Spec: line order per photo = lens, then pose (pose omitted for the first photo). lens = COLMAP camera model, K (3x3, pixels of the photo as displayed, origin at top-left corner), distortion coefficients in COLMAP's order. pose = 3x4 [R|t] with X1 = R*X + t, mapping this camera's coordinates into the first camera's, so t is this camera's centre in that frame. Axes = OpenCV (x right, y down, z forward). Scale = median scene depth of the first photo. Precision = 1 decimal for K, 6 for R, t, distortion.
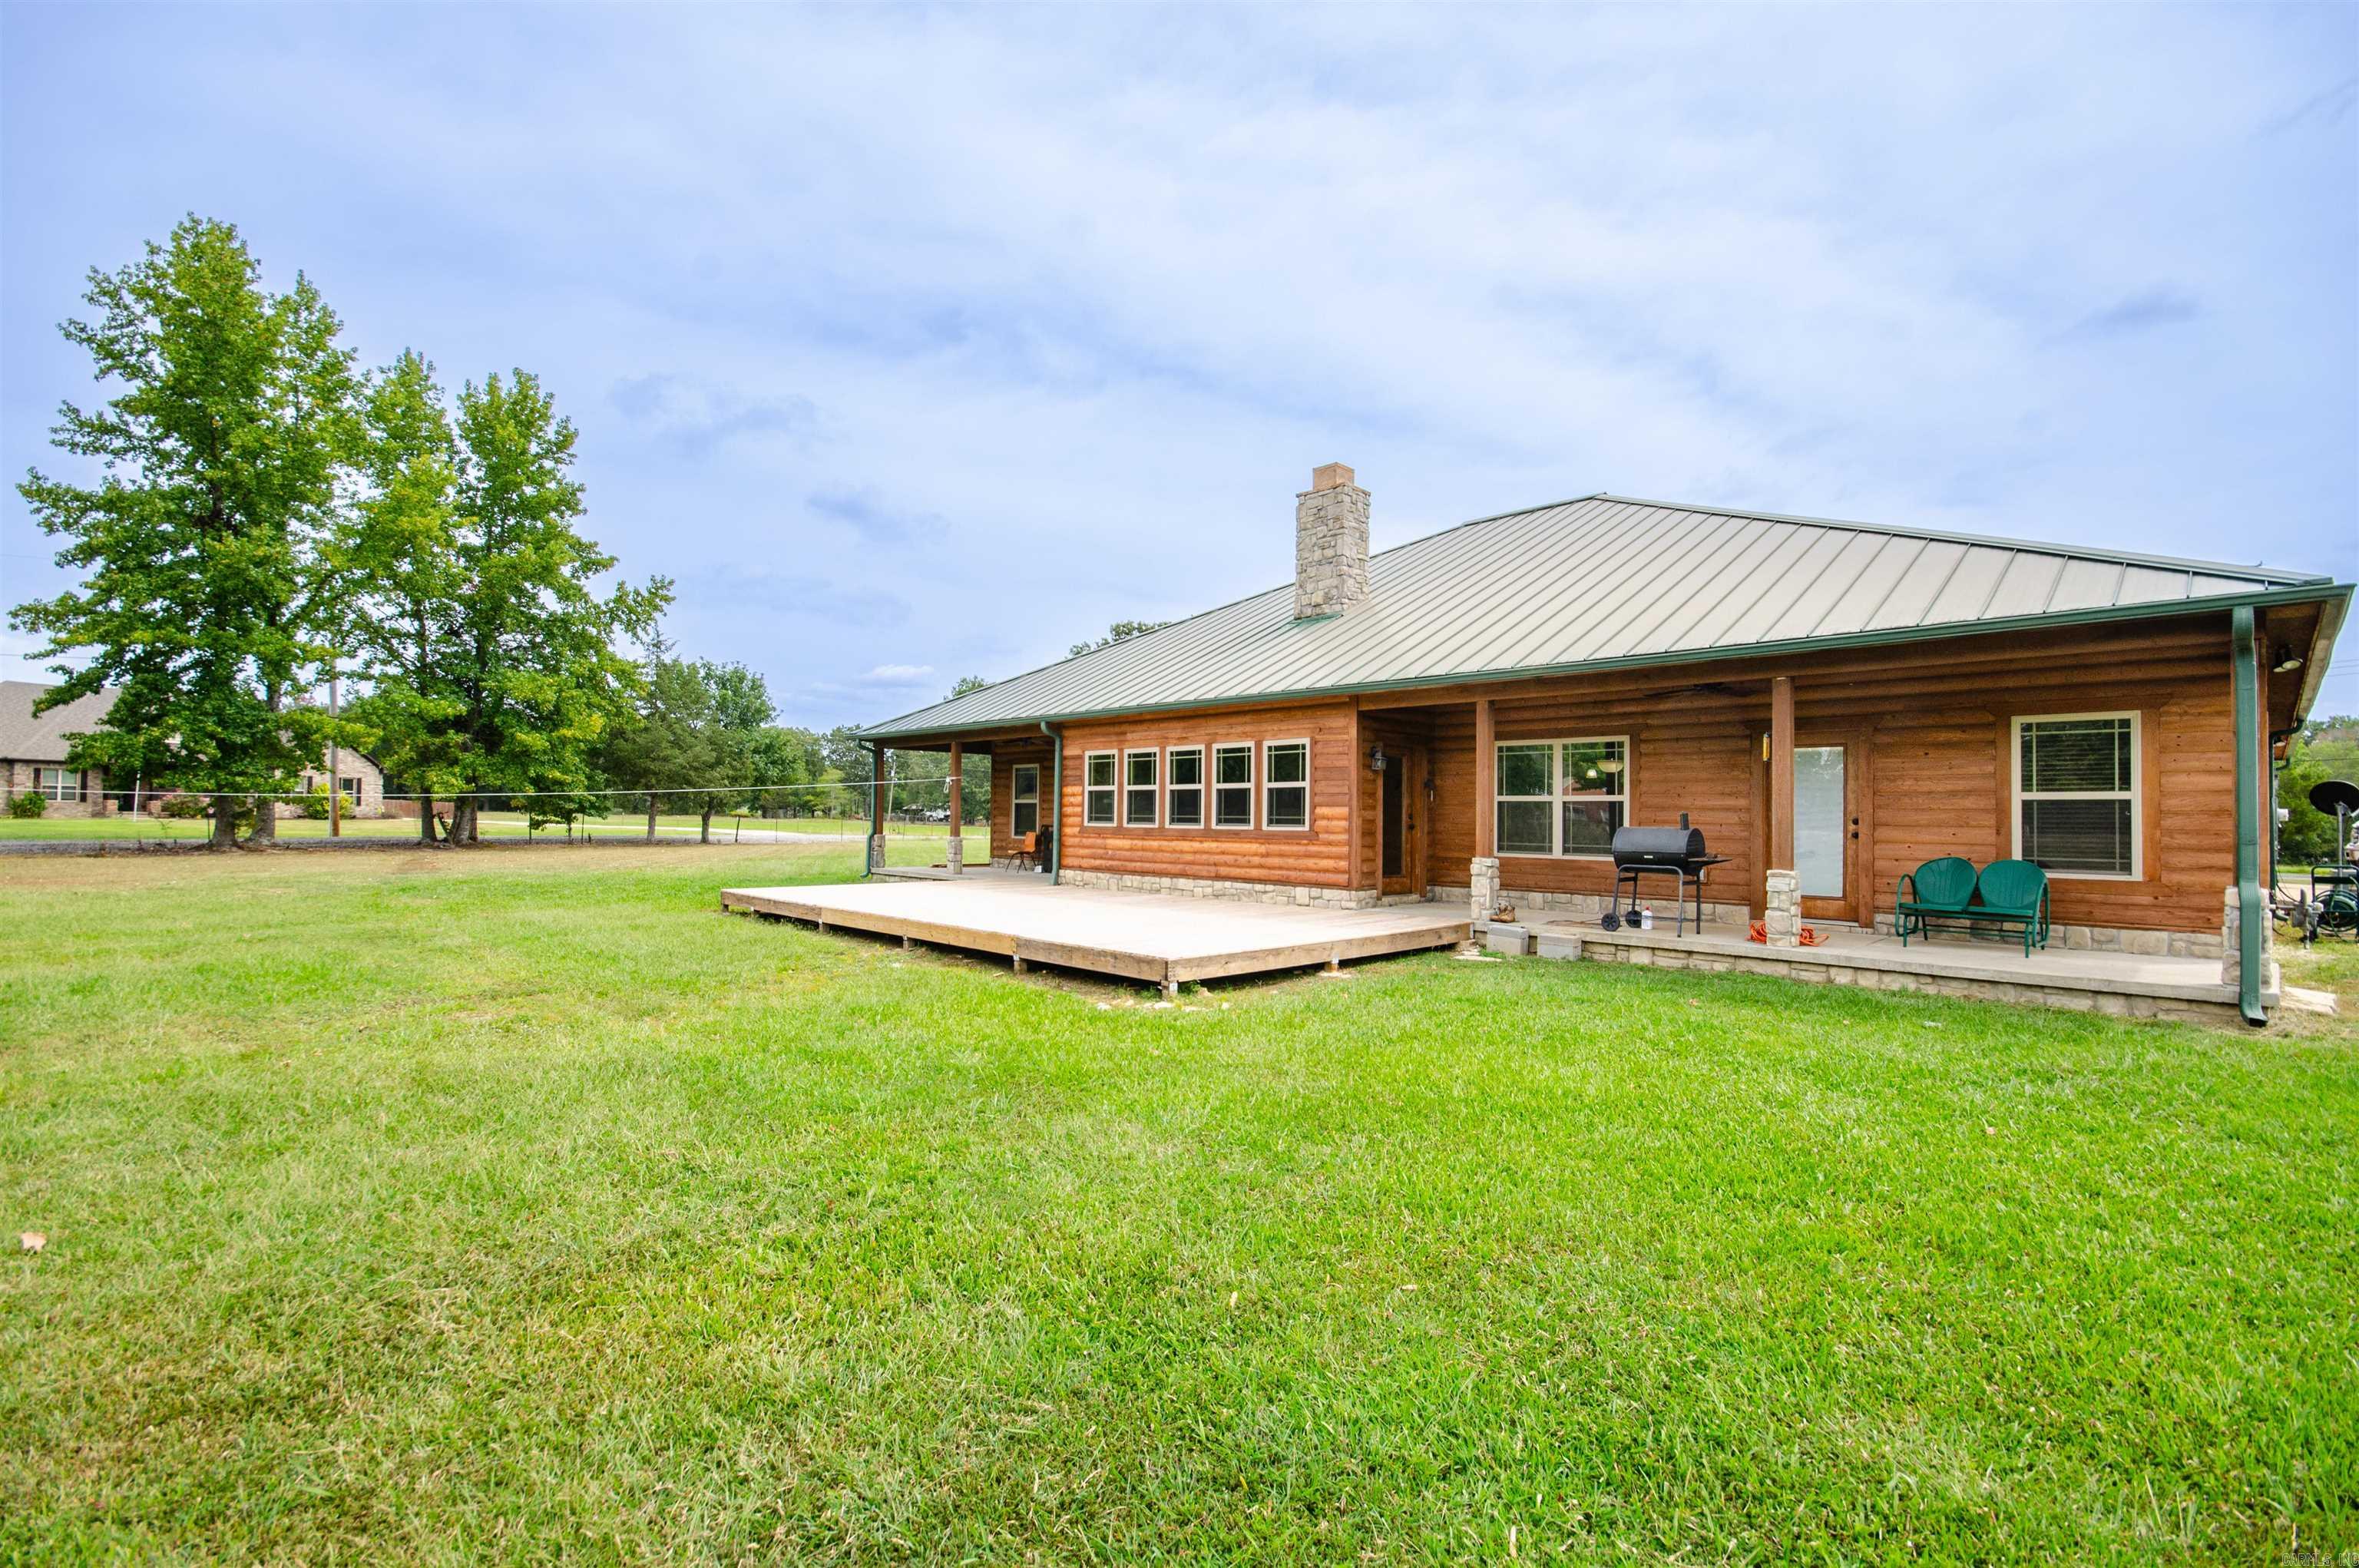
lens RADIAL K [[1041.2, 0, 1179.5], [0, 1041.2, 784.0], [0, 0, 1]] dist [-0.002555, -0.000099]
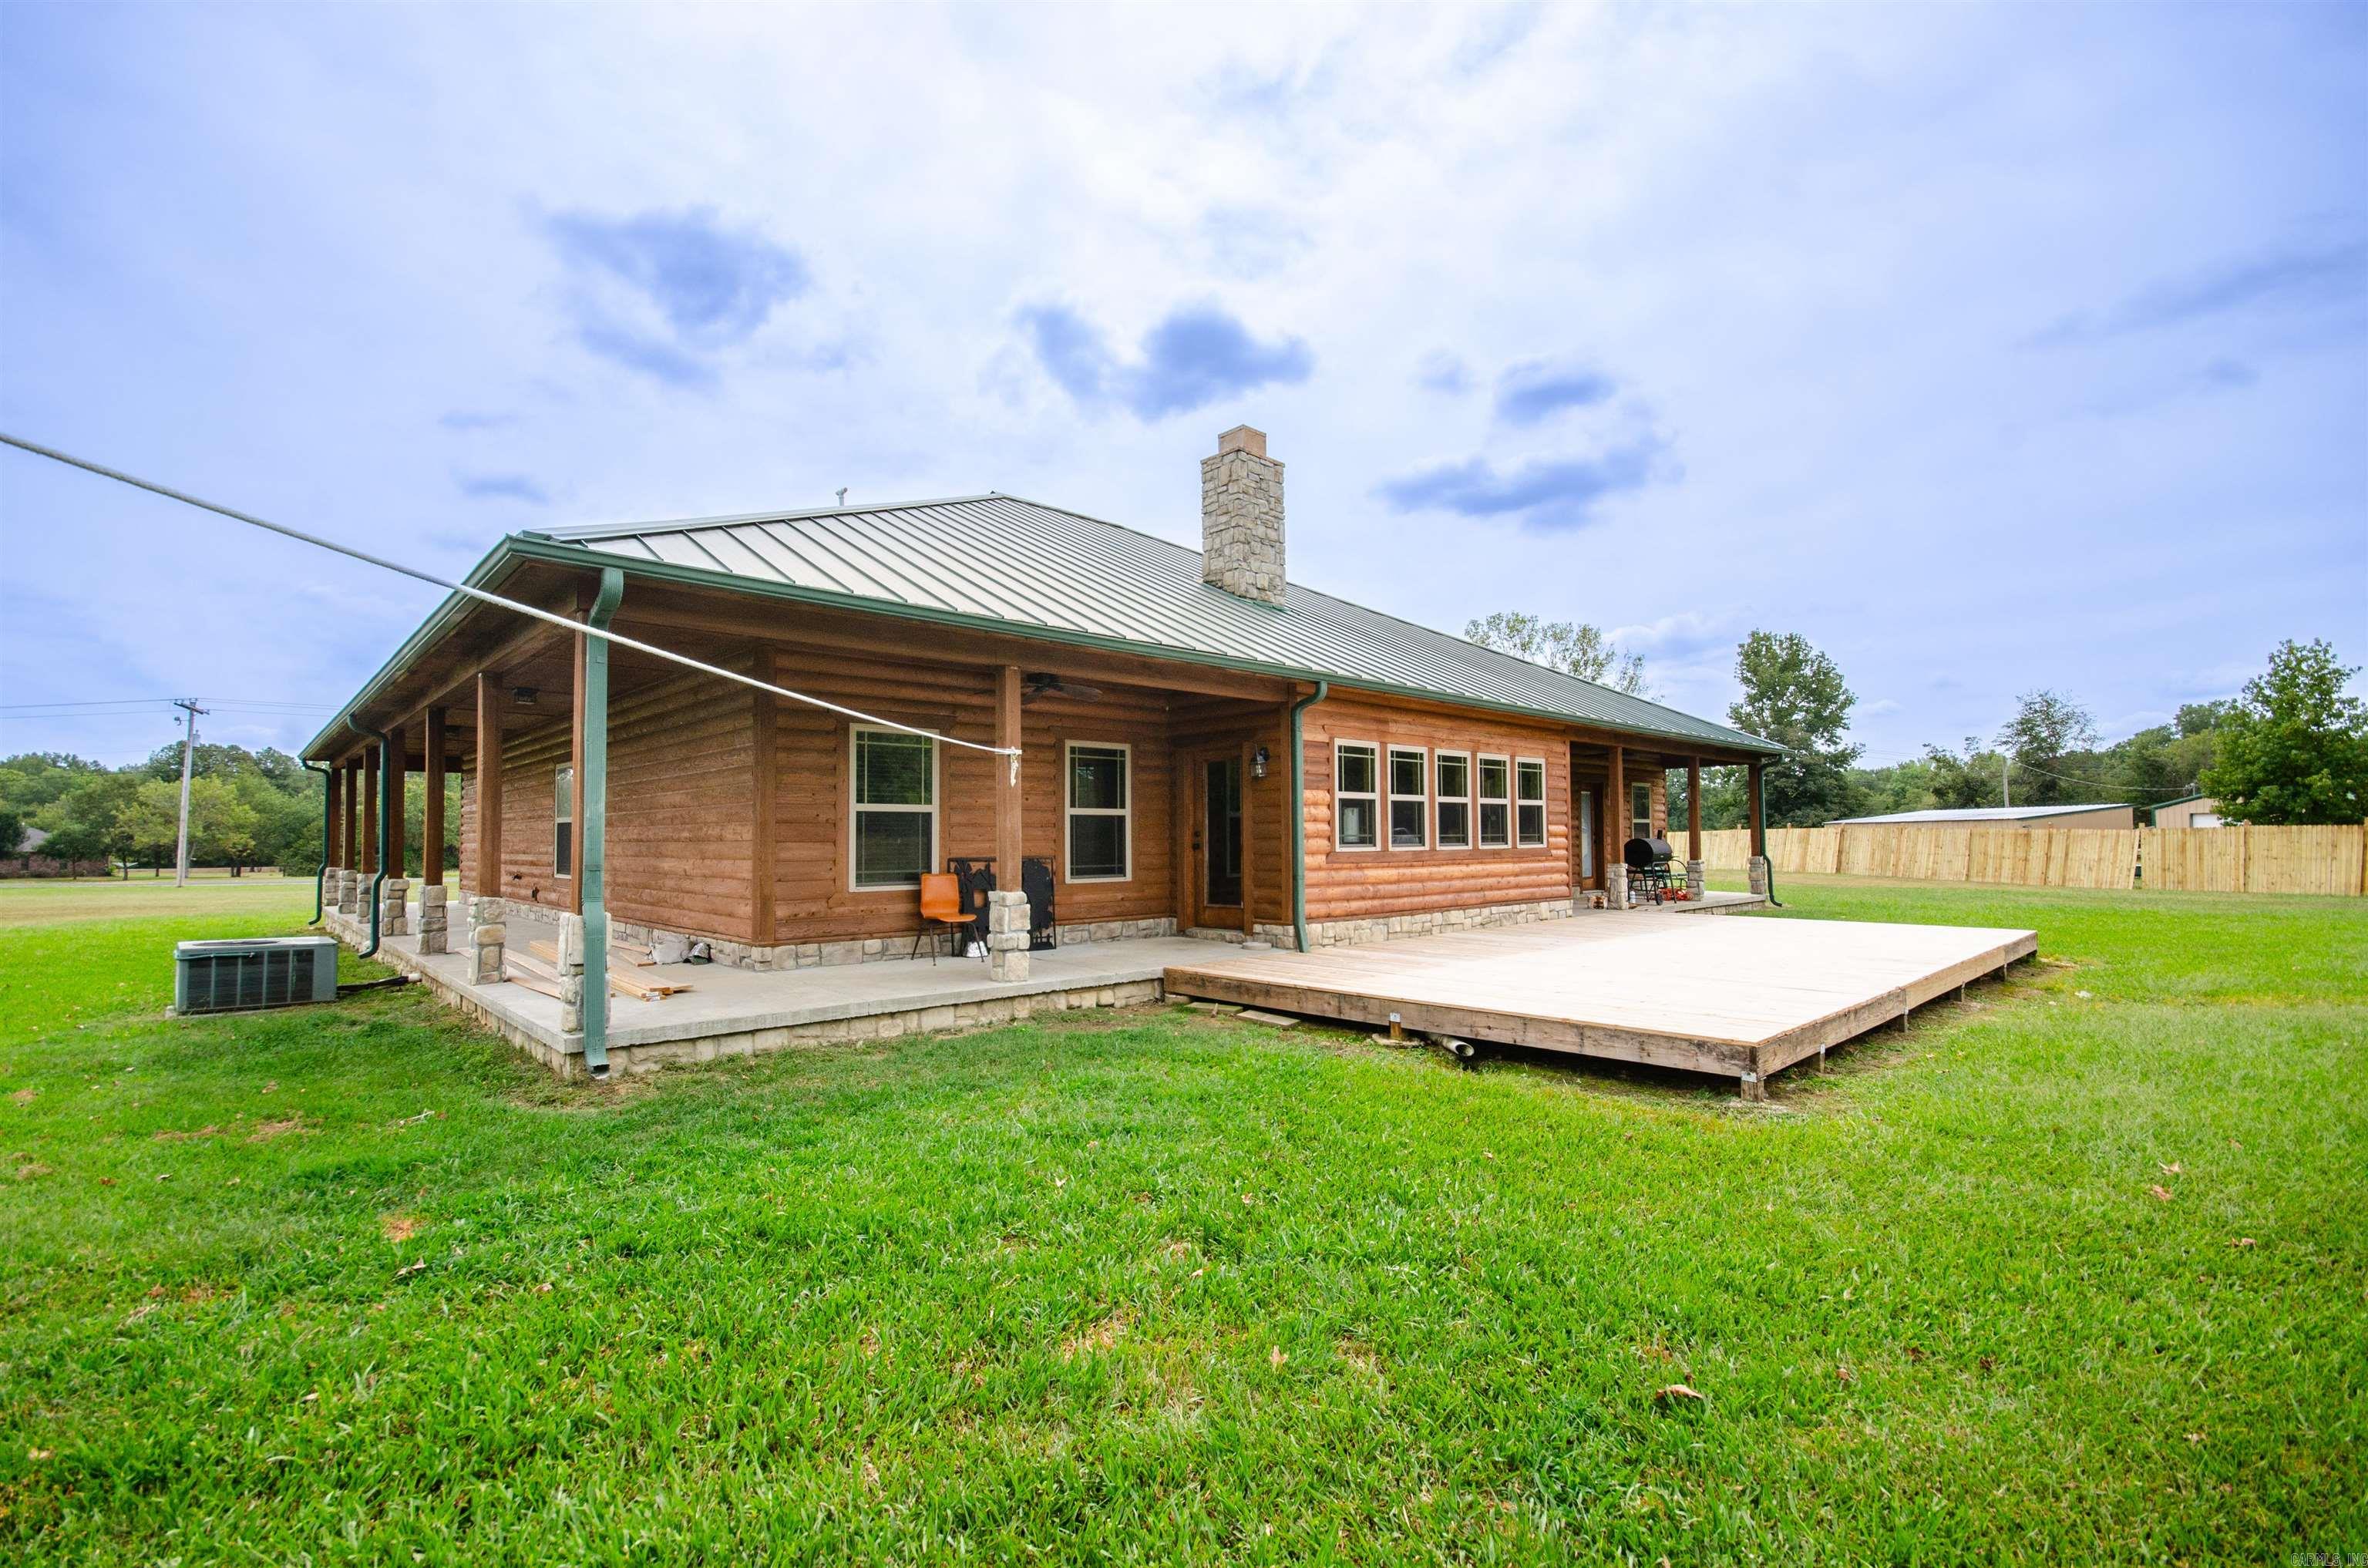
lens RADIAL K [[1045.2, 0, 1184.0], [0, 1045.2, 784.0], [0, 0, 1]] dist [-0.002555, -0.000099]
pose [[0.005315, 0.034089, 0.999405, -0.839600], [-0.032777, 0.998888, -0.033897, 0.025833], [-0.999449, -0.032577, 0.006426, 1.225122]]
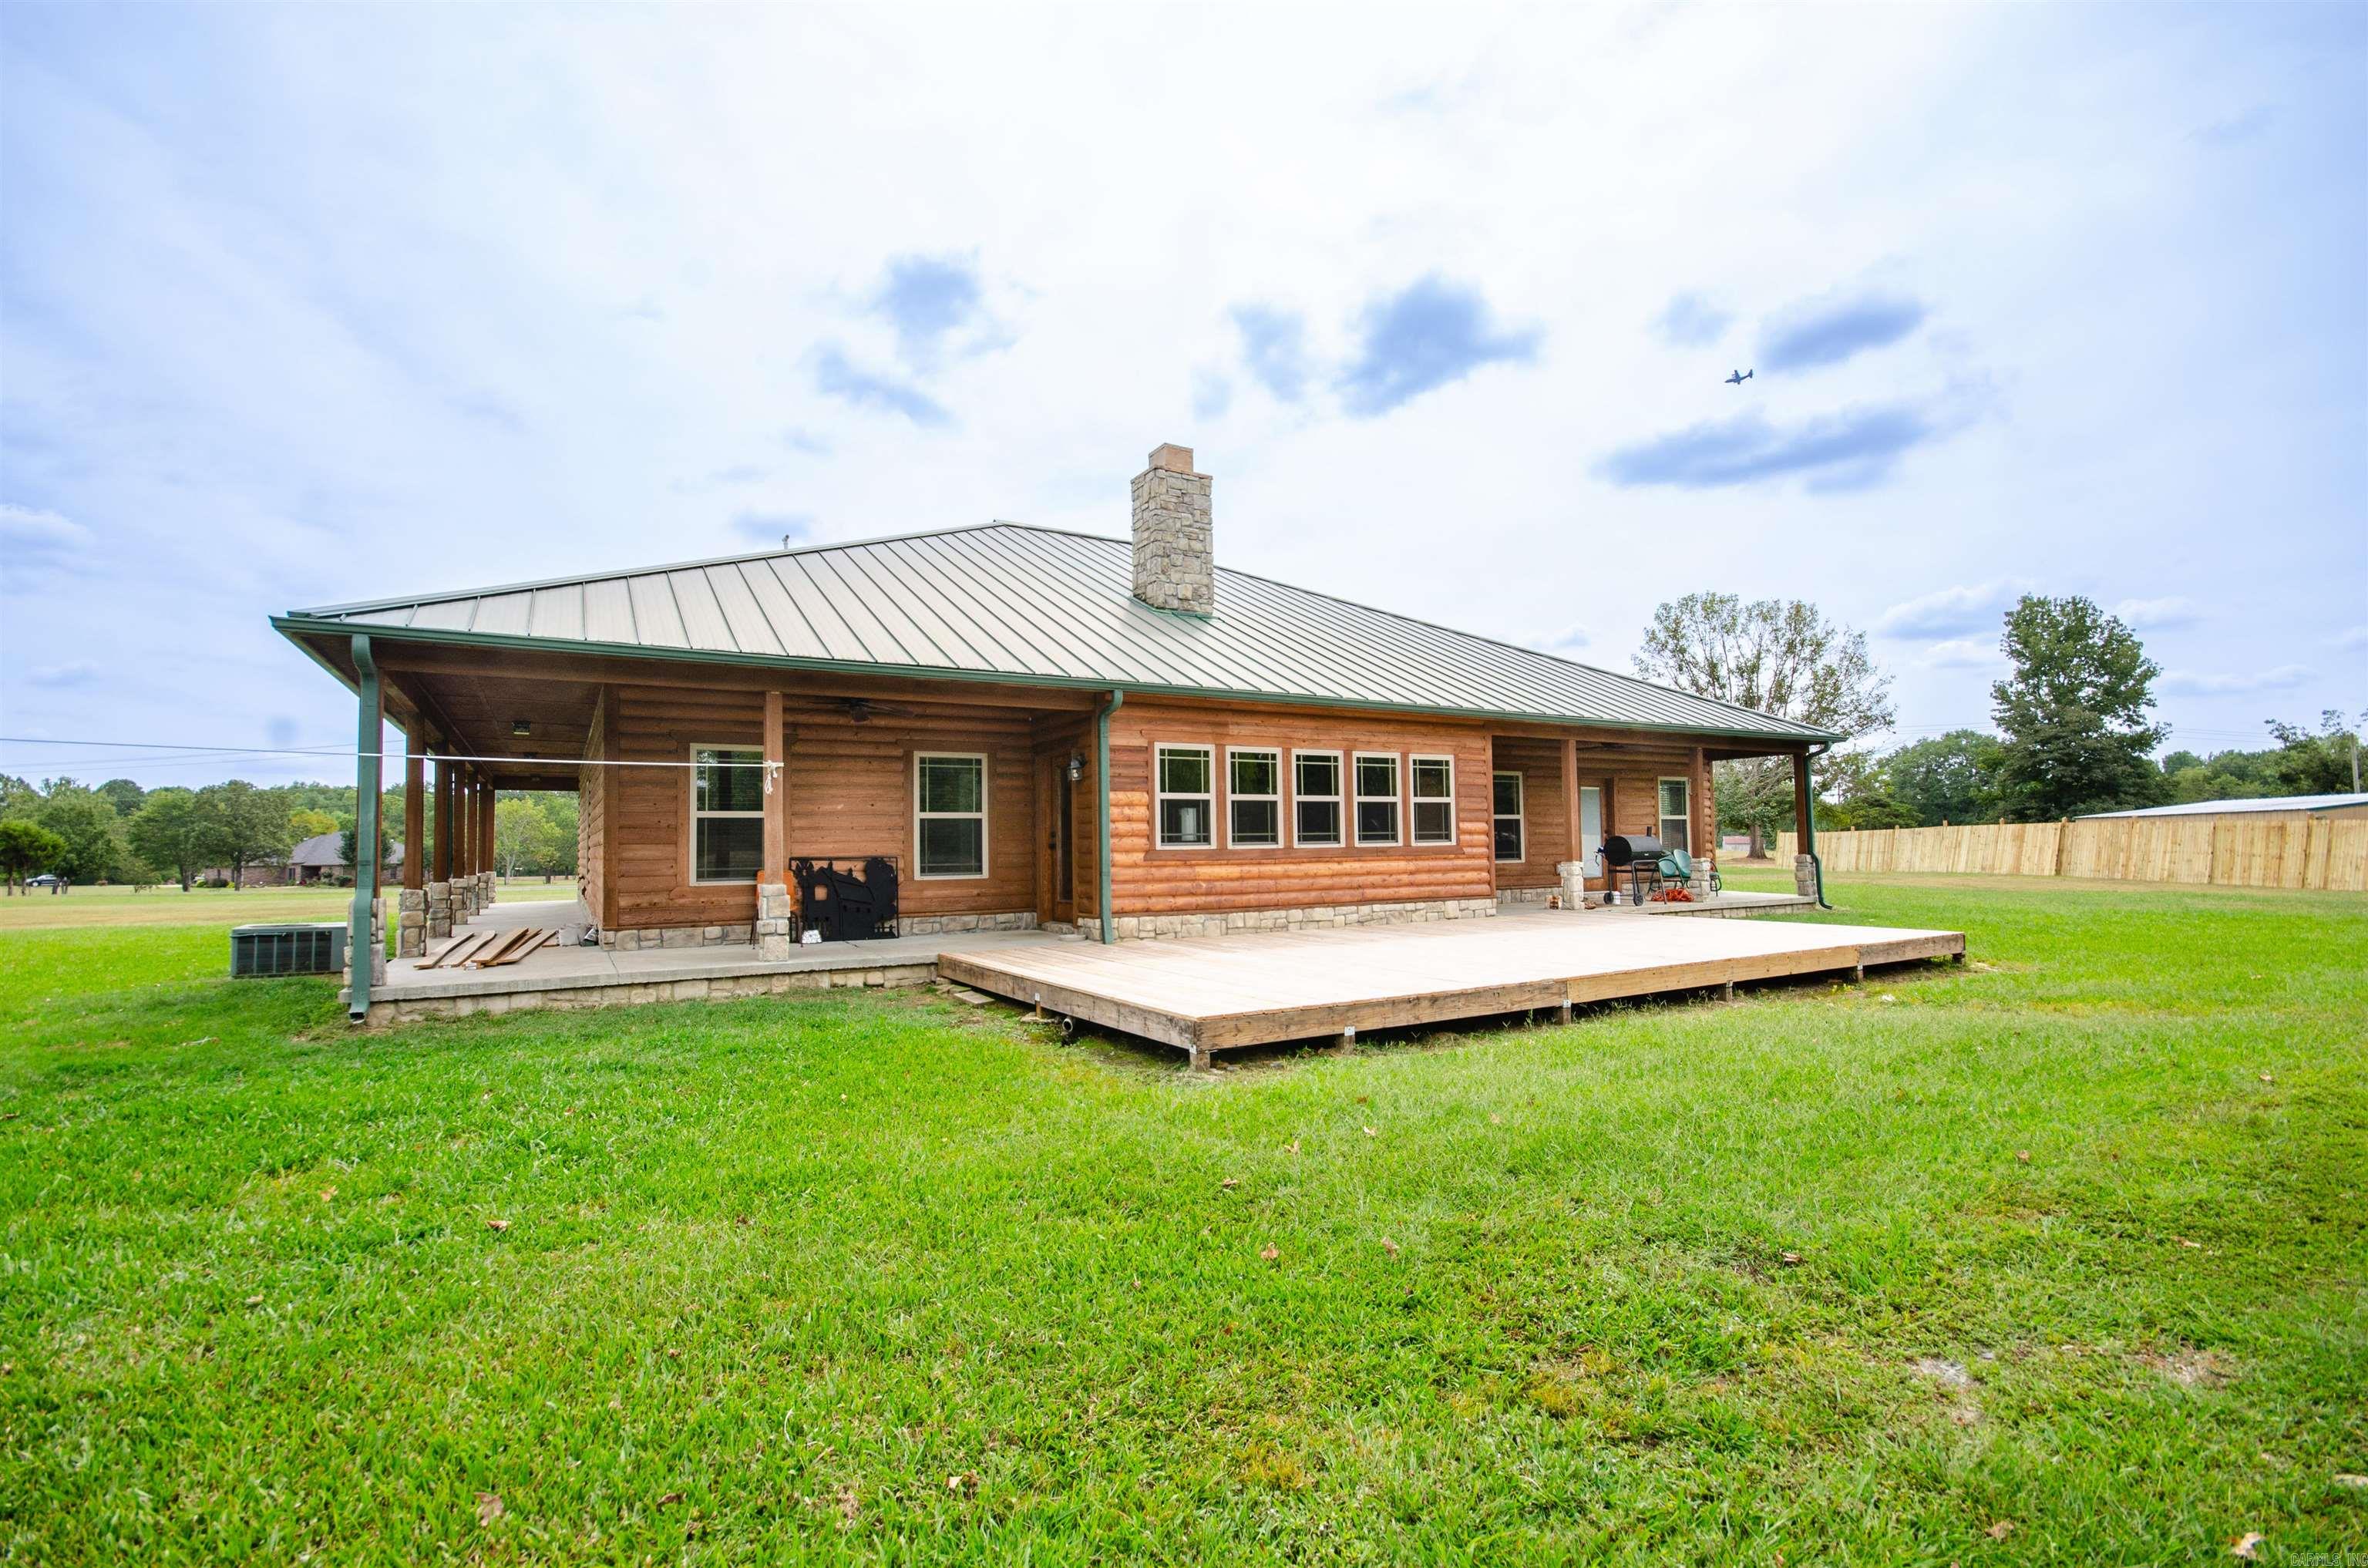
lens RADIAL K [[1062.5, 0, 1184.0], [0, 1062.5, 784.0], [0, 0, 1]] dist [-0.001869, -0.000123]
pose [[0.224117, 0.036963, 0.973861, -0.868375], [-0.018960, 0.999257, -0.033564, 0.022247], [-0.974378, -0.010943, 0.224651, 0.924526]]
